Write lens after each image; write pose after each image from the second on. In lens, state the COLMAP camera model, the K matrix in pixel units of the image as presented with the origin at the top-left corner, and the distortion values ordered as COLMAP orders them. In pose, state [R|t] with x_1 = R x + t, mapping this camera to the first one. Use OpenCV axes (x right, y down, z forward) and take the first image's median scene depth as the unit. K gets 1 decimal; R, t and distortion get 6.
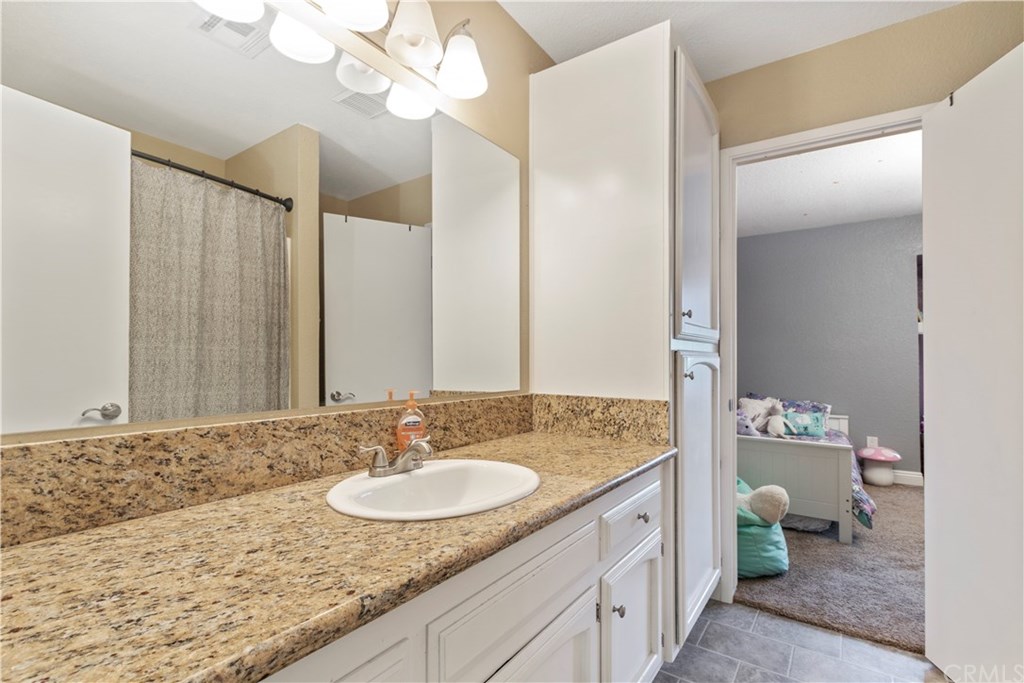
lens RADIAL K [[477.2, 0, 514.8], [0, 477.2, 367.4], [0, 0, 1]] dist [0.002213, -0.001024]
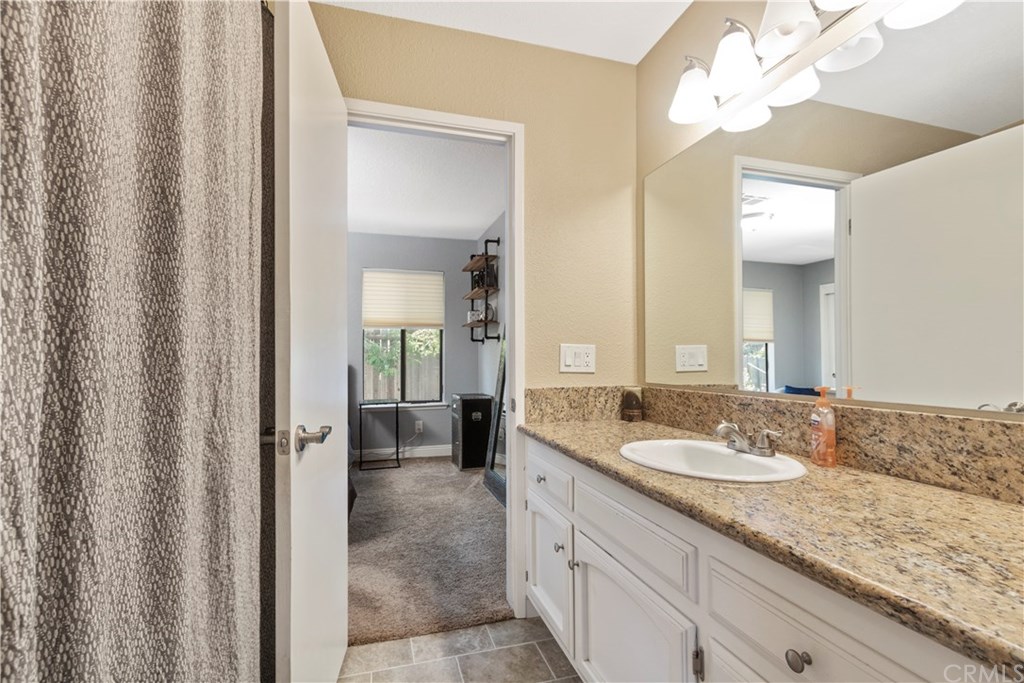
lens RADIAL K [[477.2, 0, 513.4], [0, 477.2, 346.7], [0, 0, 1]] dist [0.002213, -0.001024]
pose [[-0.623718, -0.007542, -0.781613, 0.953899], [0.007130, 0.999857, -0.015338, -0.022476], [0.781617, -0.015139, -0.623575, 1.206200]]
